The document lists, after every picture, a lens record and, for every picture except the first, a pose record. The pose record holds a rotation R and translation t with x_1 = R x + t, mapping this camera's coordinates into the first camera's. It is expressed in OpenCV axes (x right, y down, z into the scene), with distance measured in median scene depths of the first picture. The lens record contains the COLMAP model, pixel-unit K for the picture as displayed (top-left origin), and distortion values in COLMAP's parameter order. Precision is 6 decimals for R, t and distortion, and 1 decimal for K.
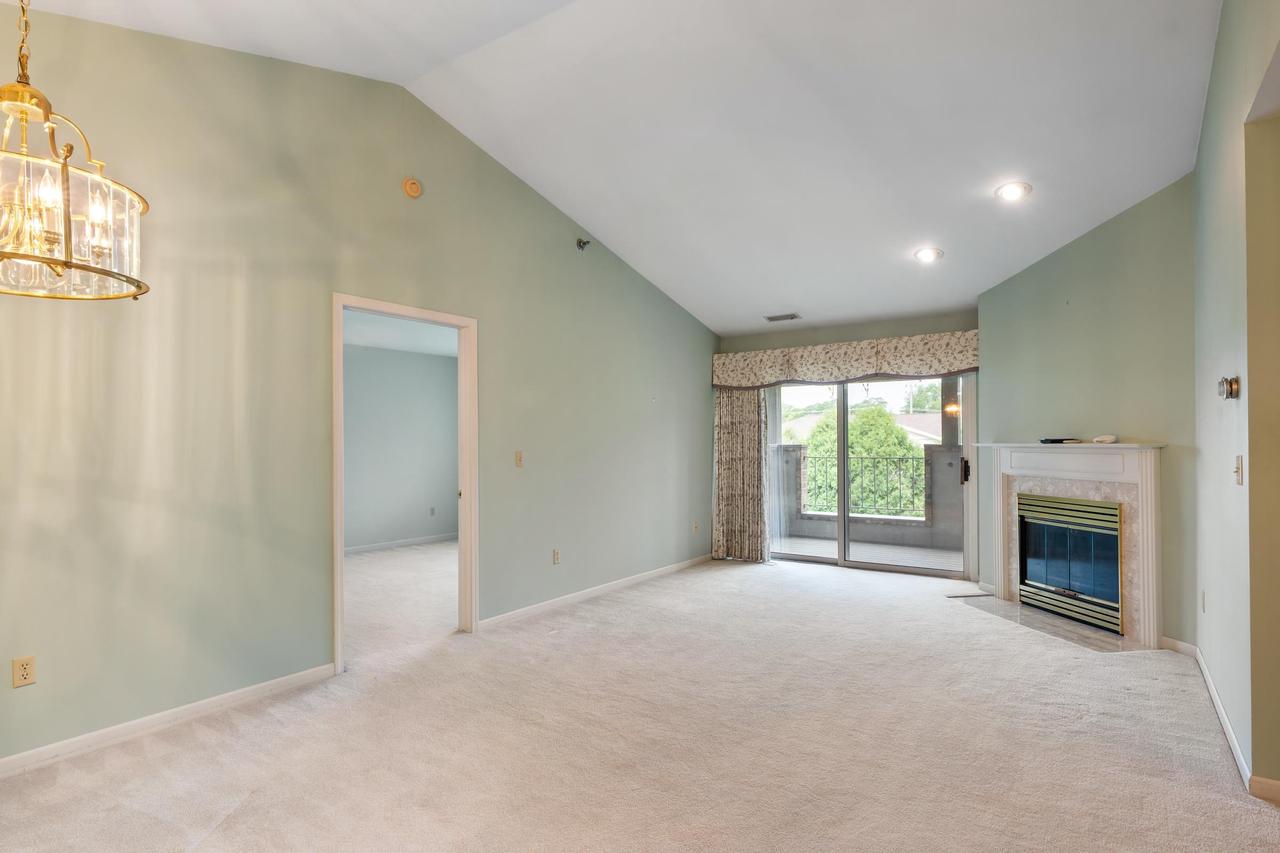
lens RADIAL K [[697.2, 0, 648.3], [0, 697.2, 429.9], [0, 0, 1]] dist [0.006698, -0.000327]
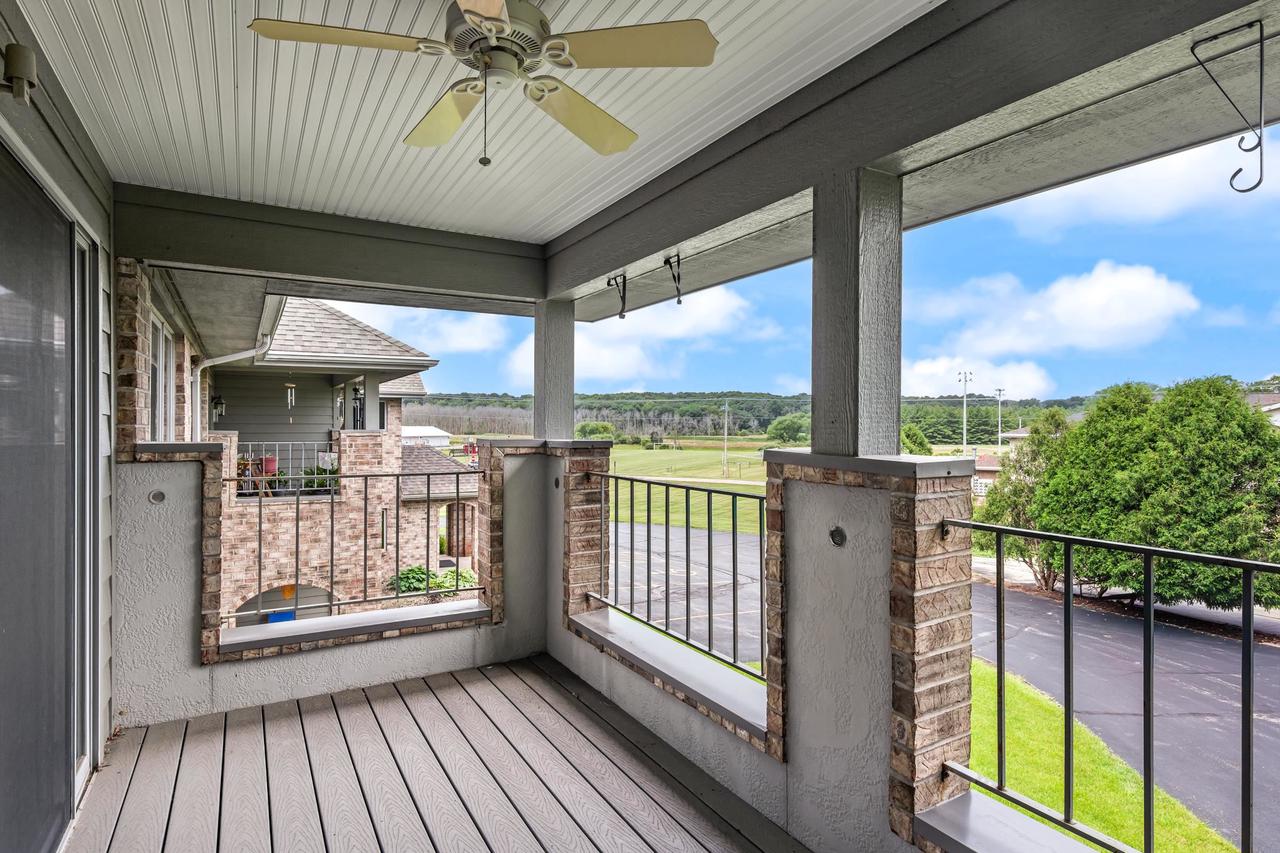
lens RADIAL K [[668.2, 0, 623.5], [0, 668.2, 428.7], [0, 0, 1]] dist [0.008891, -0.000494]
pose [[0.888044, 0.010372, -0.459642, 0.636052], [-0.001275, 0.999797, 0.020097, 0.009227], [0.459758, -0.017261, 0.887877, 1.015214]]
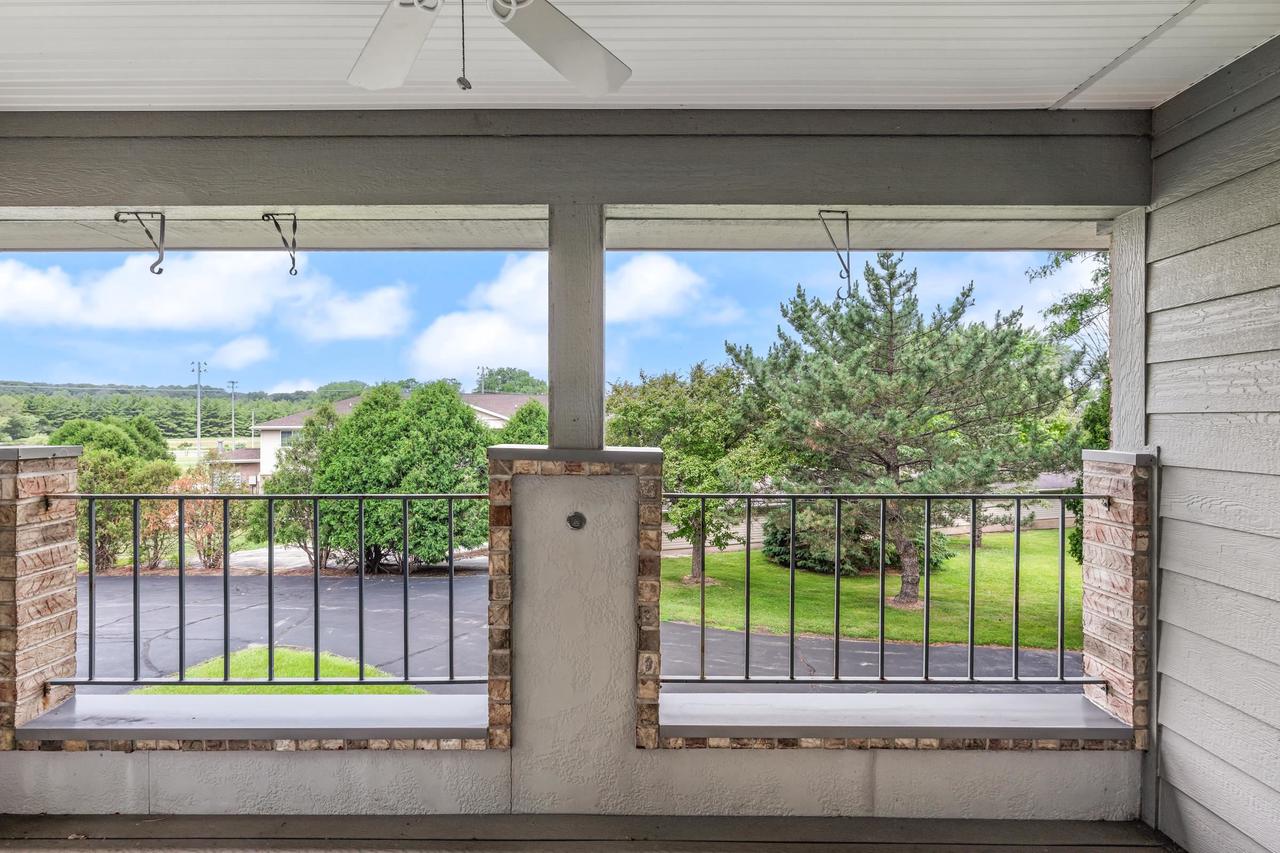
lens RADIAL K [[668.2, 0, 614.8], [0, 668.2, 421.0], [0, 0, 1]] dist [0.008891, -0.000494]
pose [[0.849557, 0.003792, 0.527483, 0.408826], [-0.012554, 0.999836, 0.013032, 0.007888], [-0.527347, -0.017694, 0.849466, 1.026331]]
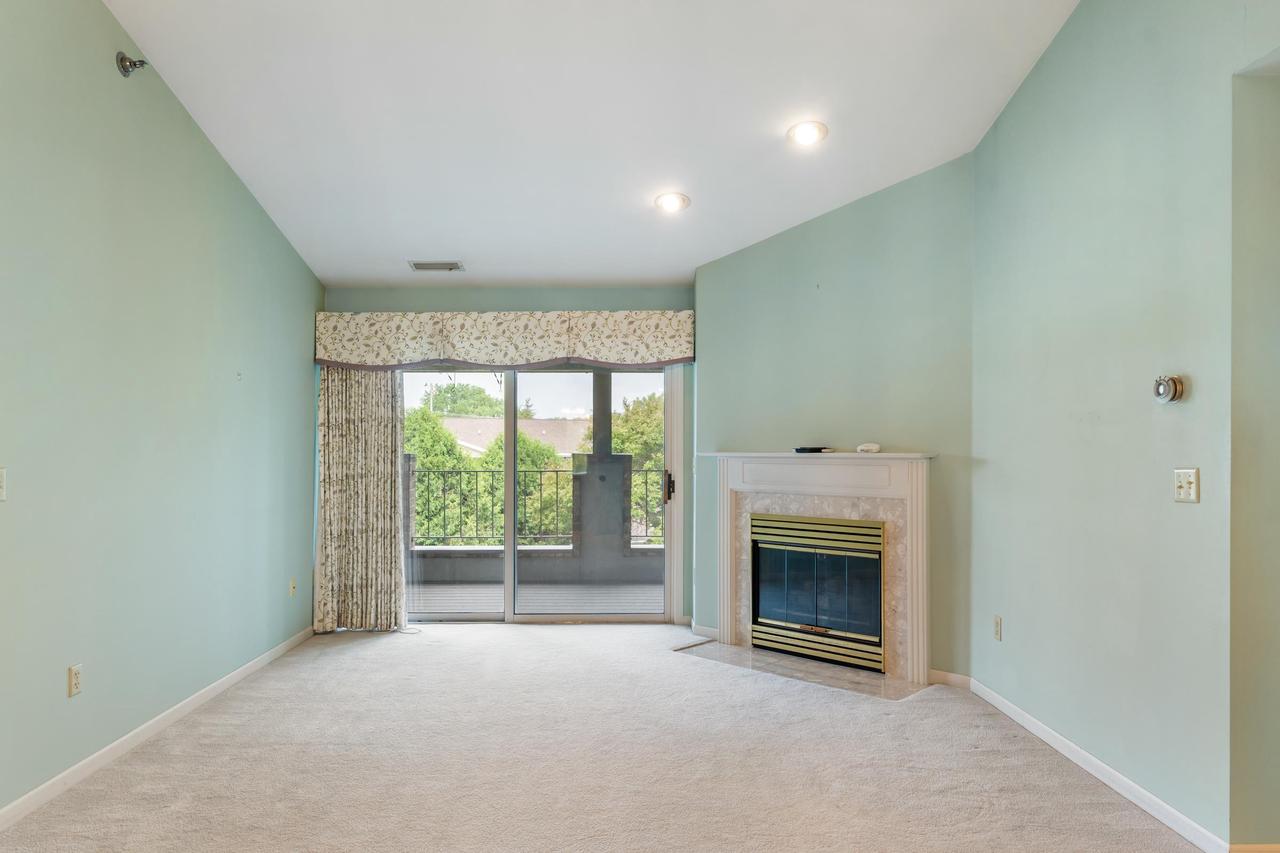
lens RADIAL K [[839.6, 0, 645.3], [0, 839.6, 441.3], [0, 0, 1]] dist [0.008109, 0.000149]
pose [[0.813356, 0.009697, 0.581685, -0.127116], [-0.013295, 0.999910, 0.001920, 0.005068], [-0.581614, -0.009295, 0.813412, 0.237314]]
